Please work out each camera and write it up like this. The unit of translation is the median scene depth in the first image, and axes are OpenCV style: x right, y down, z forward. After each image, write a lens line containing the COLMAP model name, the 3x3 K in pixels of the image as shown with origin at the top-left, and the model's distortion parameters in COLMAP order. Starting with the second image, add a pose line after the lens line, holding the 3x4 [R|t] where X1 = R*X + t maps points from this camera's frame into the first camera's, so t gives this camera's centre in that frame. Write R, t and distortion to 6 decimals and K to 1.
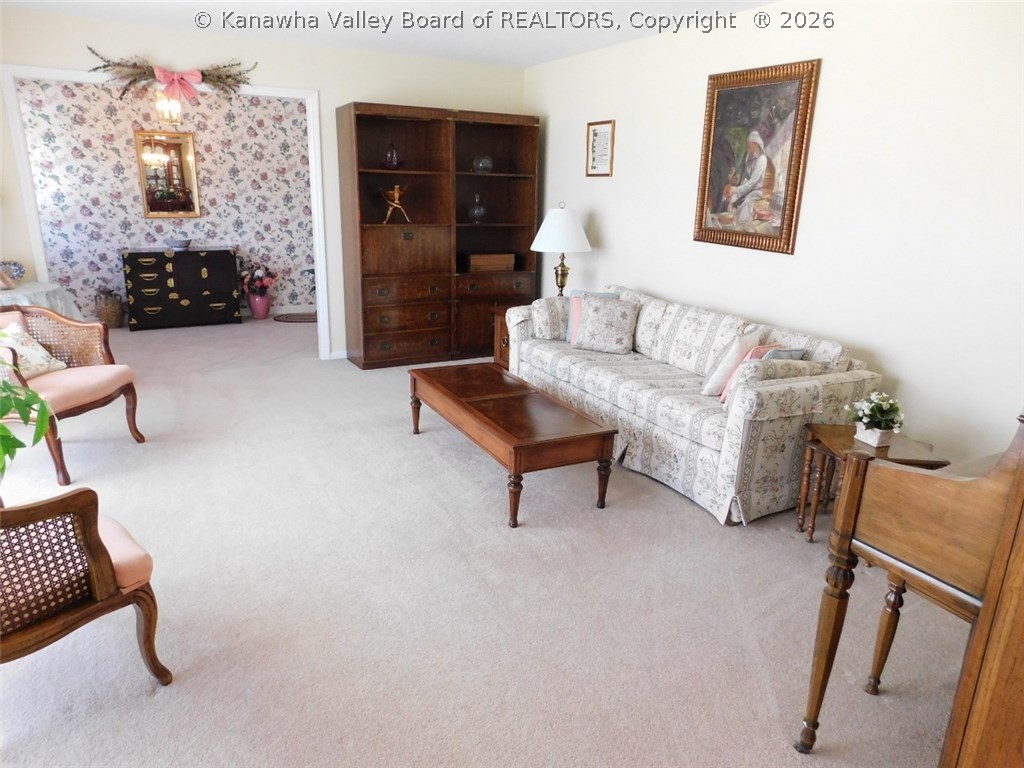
lens RADIAL K [[679.4, 0, 508.6], [0, 679.4, 385.0], [0, 0, 1]] dist [0.001152, -0.000081]
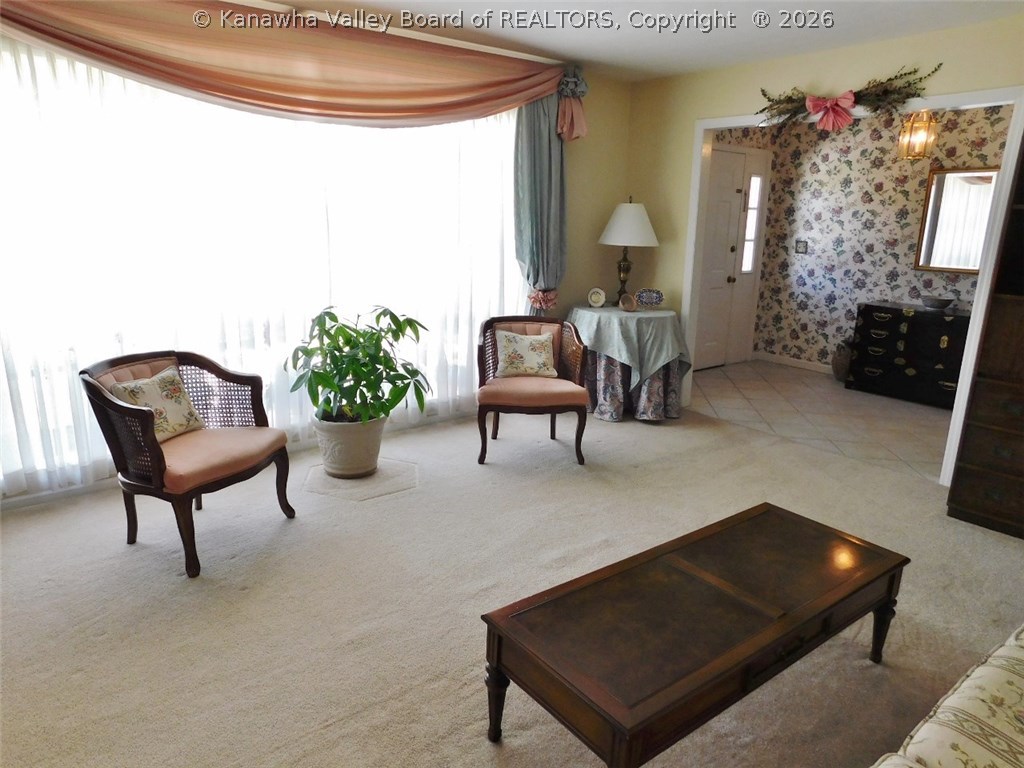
lens RADIAL K [[679.4, 0, 510.1], [0, 679.4, 384.5], [0, 0, 1]] dist [0.001152, -0.000081]
pose [[0.144124, 0.230497, -0.962341, 0.590357], [-0.301323, 0.936534, 0.179189, -0.255025], [0.942567, 0.264150, 0.204431, 0.886689]]
